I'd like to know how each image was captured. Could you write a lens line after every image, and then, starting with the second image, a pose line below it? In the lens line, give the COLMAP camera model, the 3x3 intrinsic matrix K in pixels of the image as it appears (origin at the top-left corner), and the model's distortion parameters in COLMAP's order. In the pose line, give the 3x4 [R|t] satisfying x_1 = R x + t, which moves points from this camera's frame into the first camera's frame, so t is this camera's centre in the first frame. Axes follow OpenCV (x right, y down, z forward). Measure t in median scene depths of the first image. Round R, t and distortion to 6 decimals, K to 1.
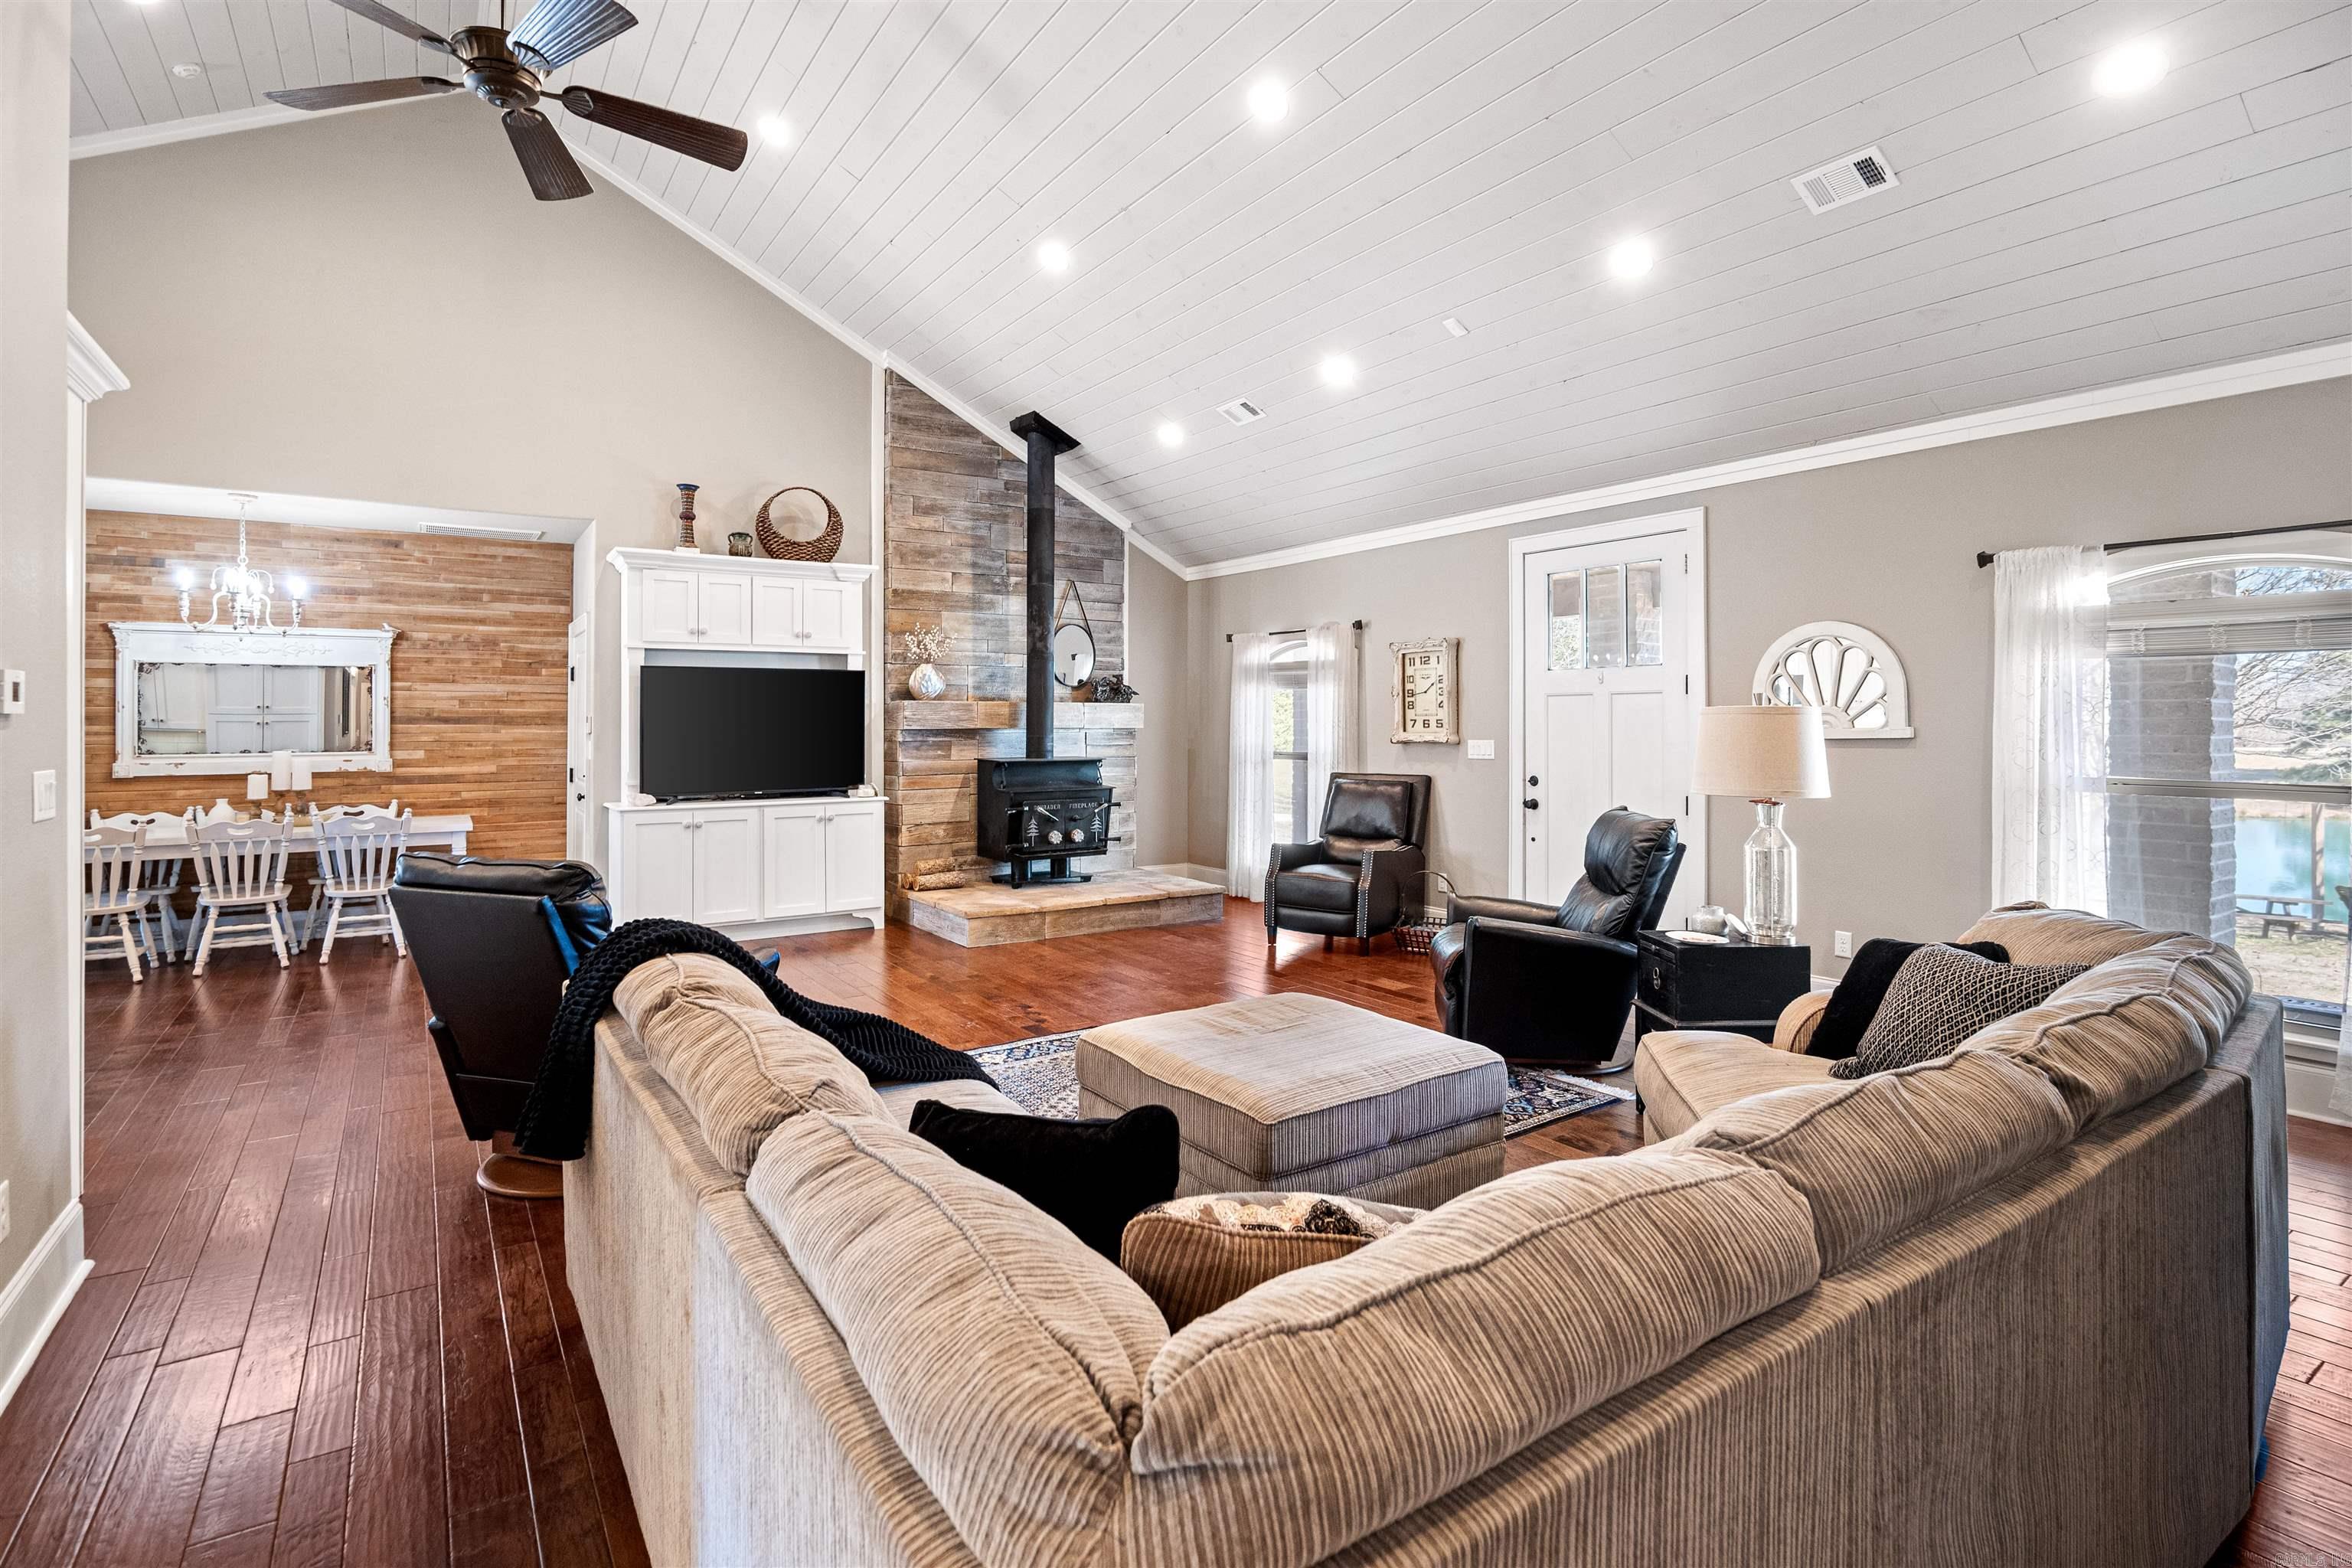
lens RADIAL K [[1105.0, 0, 1179.0], [0, 1105.0, 749.0], [0, 0, 1]] dist [-0.025516, 0.001551]
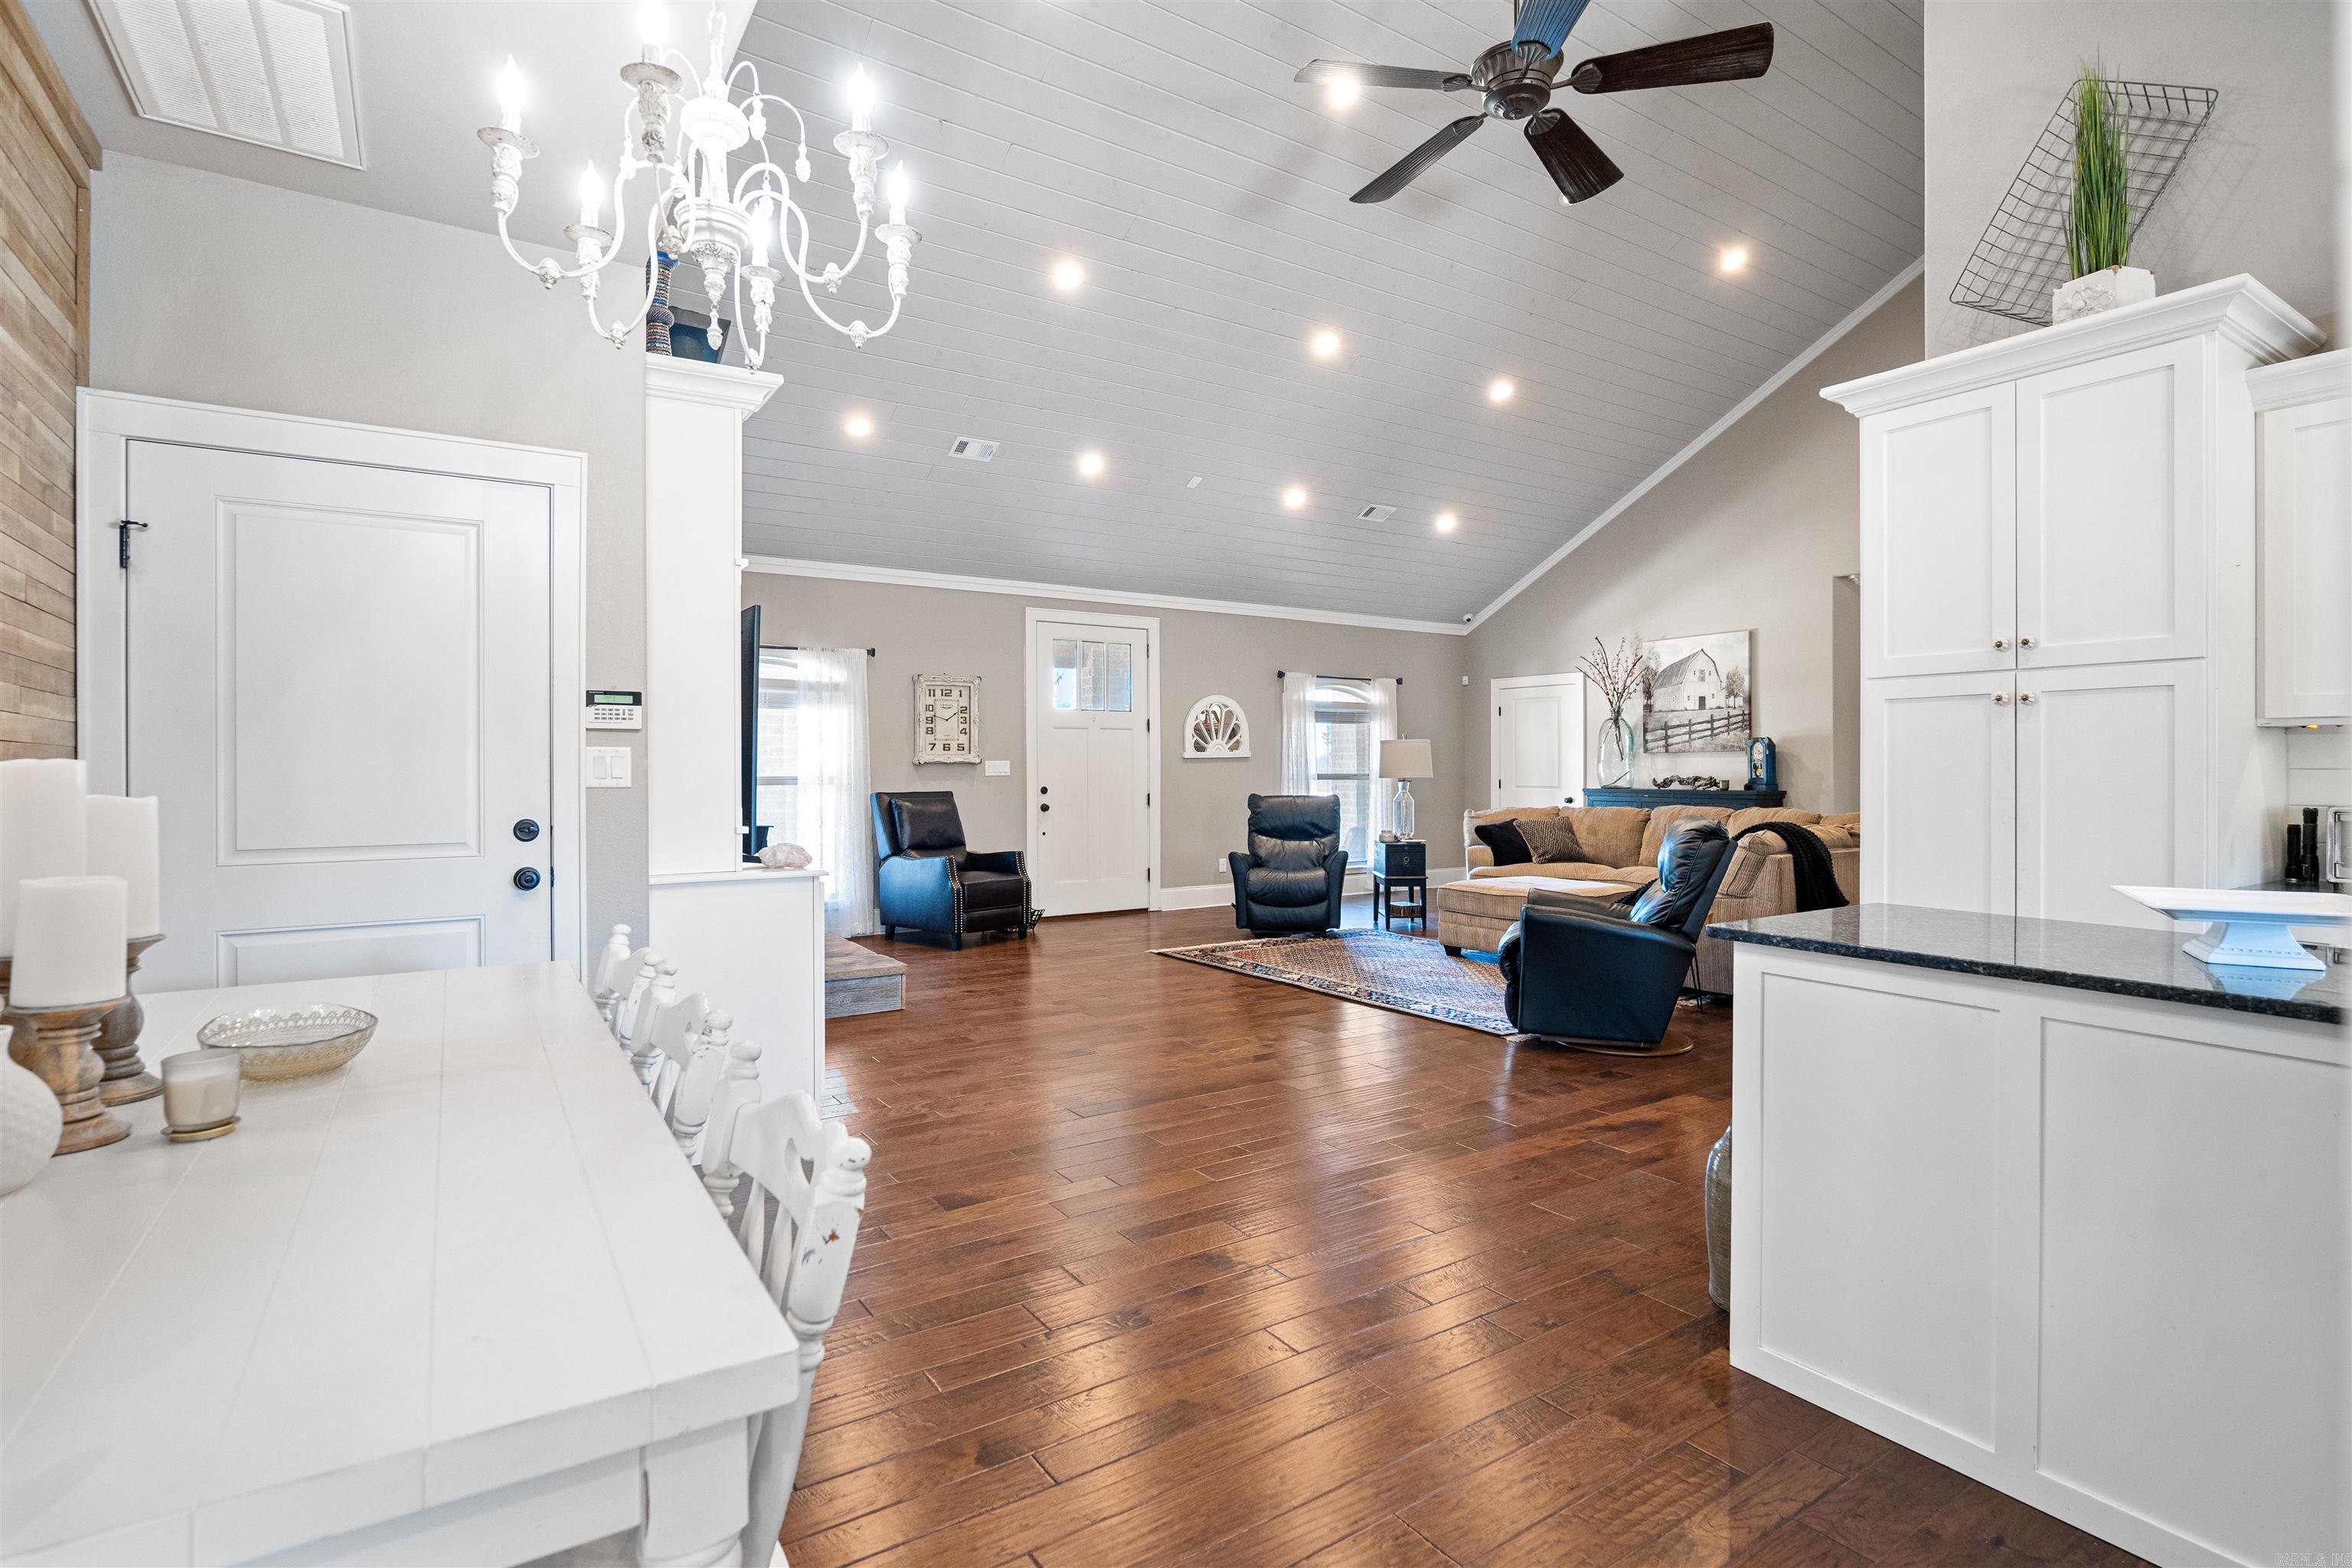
lens RADIAL K [[1127.3, 0, 1179.6], [0, 1127.3, 766.4], [0, 0, 1]] dist [-0.008773, 0.000523]
pose [[0.023455, -0.004037, 0.999717, -0.990967], [0.021278, 0.999767, 0.003538, -0.001754], [-0.999498, 0.021189, 0.023535, 0.753554]]
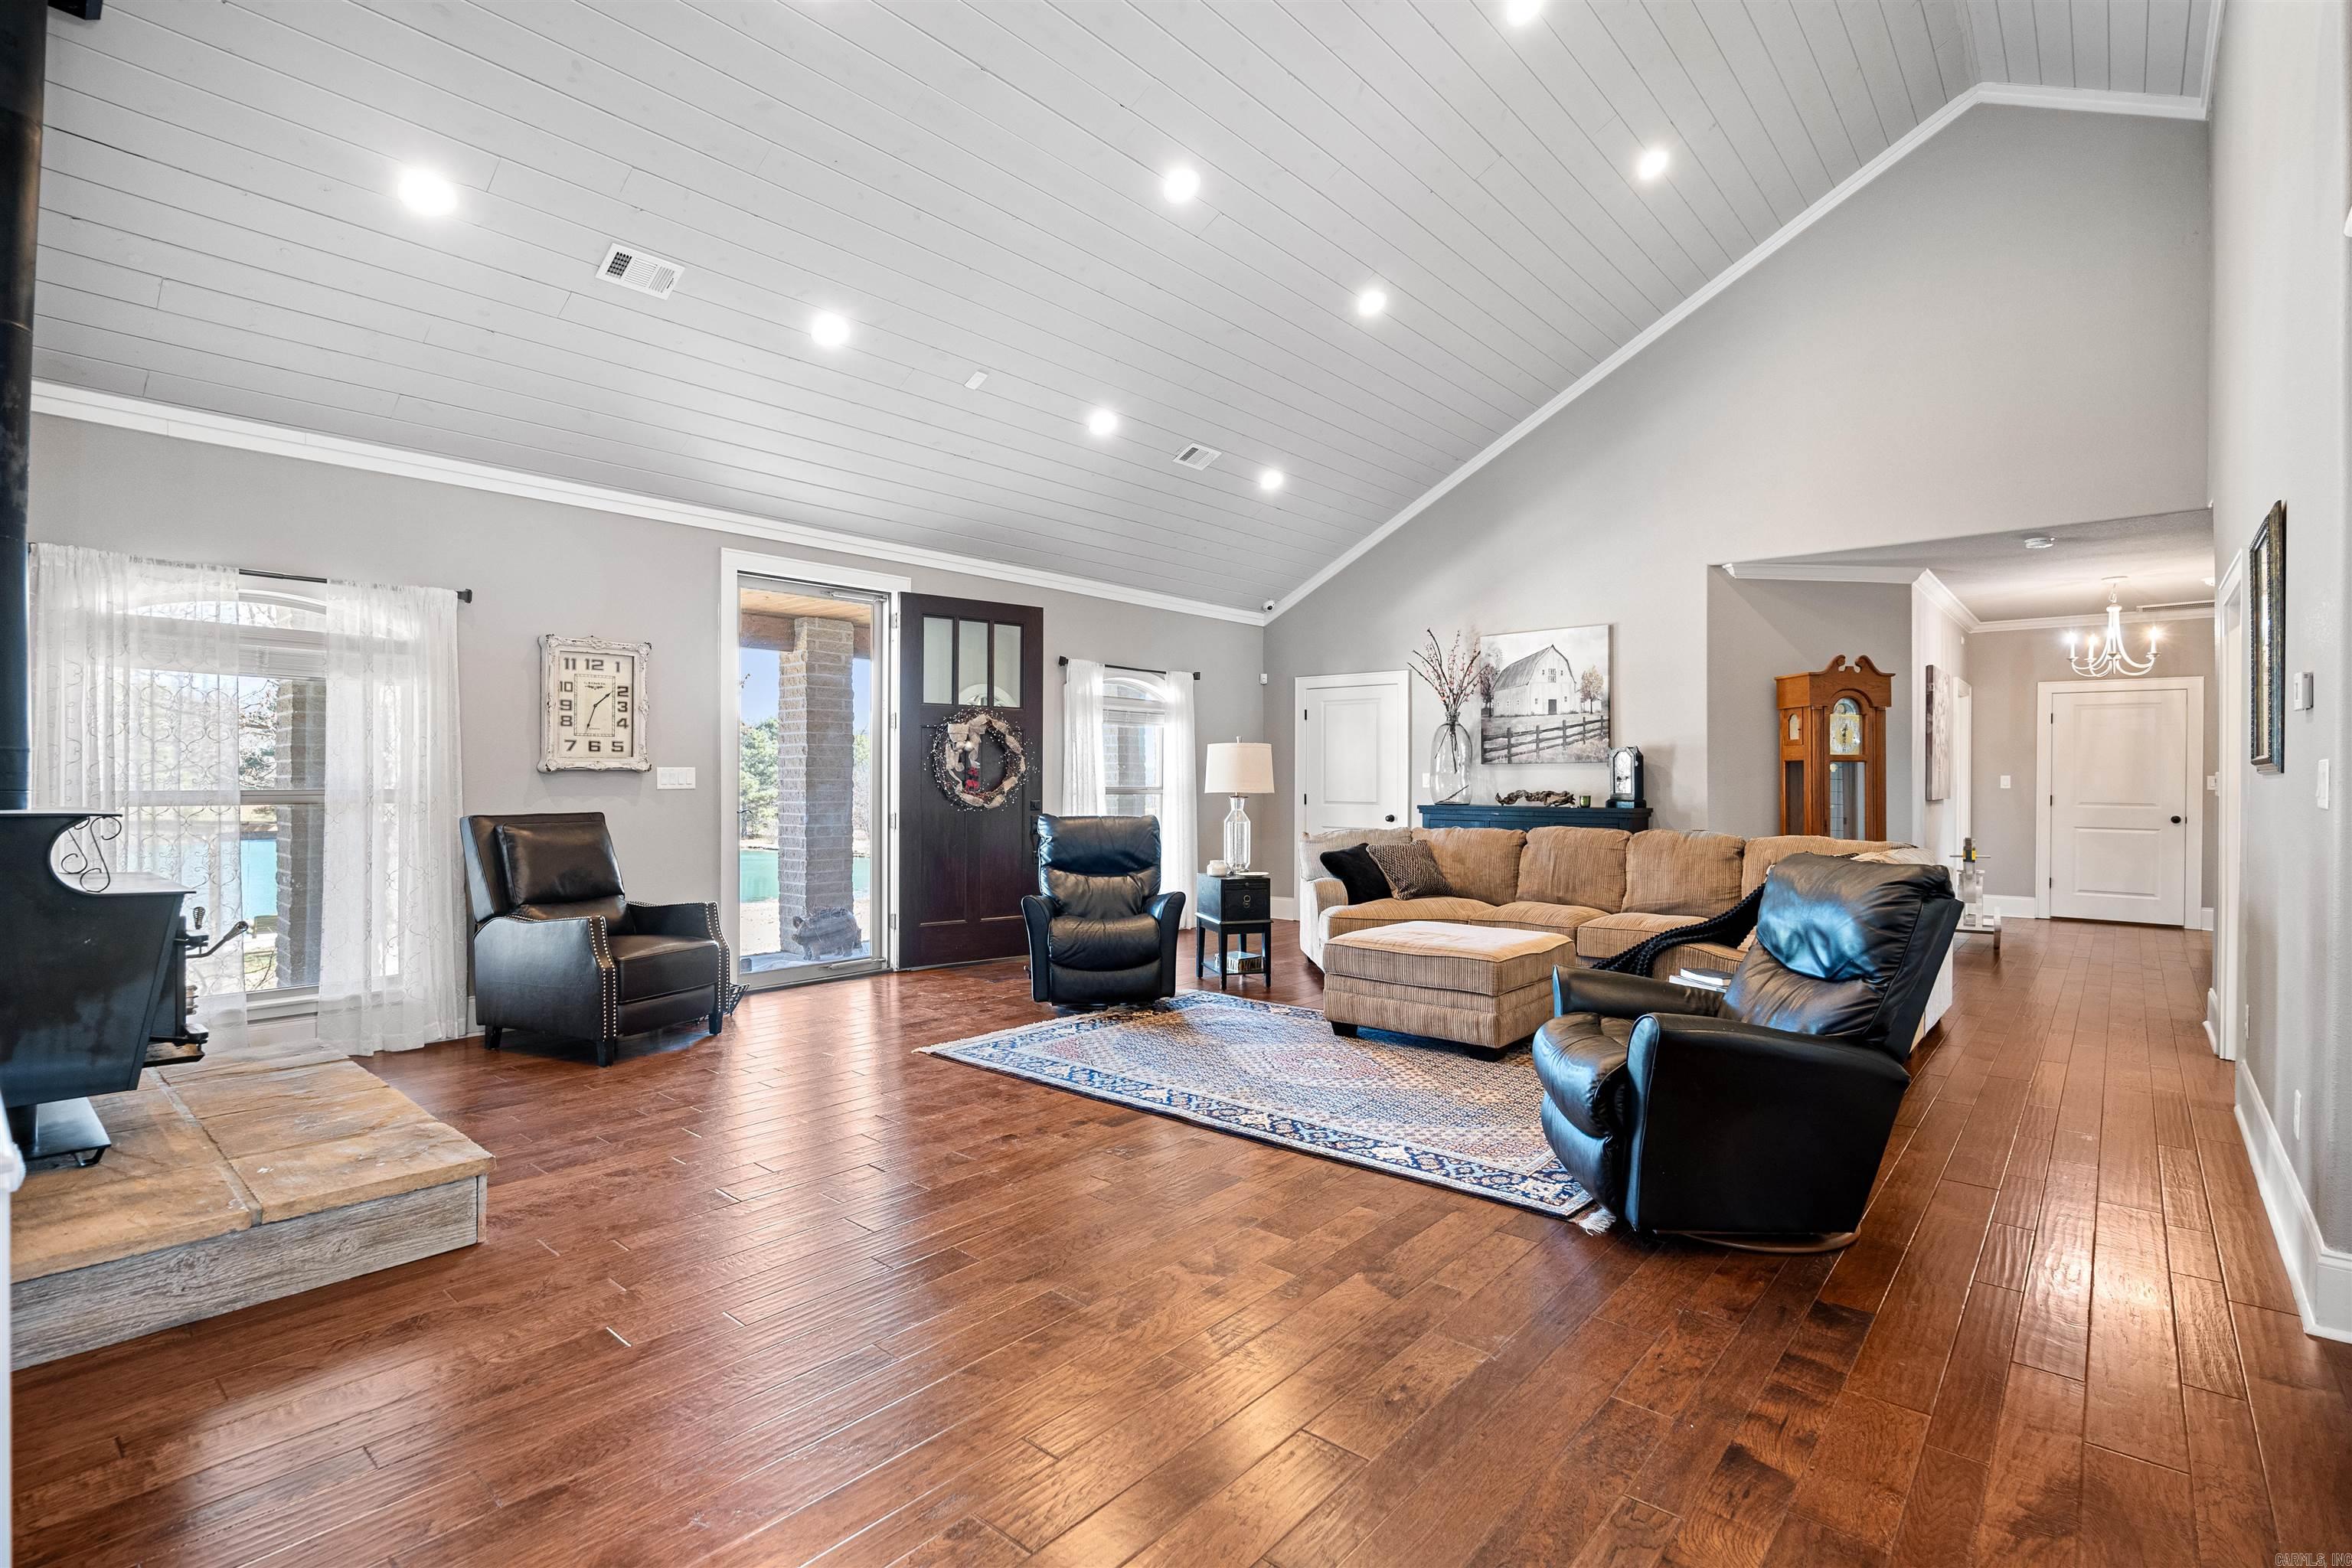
lens RADIAL K [[1100.0, 0, 1169.1], [0, 1100.0, 774.9], [0, 0, 1]] dist [-0.014382, -0.000267]
pose [[-0.238679, -0.001452, 0.971097, -0.642961], [0.015055, 0.999873, 0.005195, -0.000740], [-0.970982, 0.015860, -0.238627, 0.820221]]
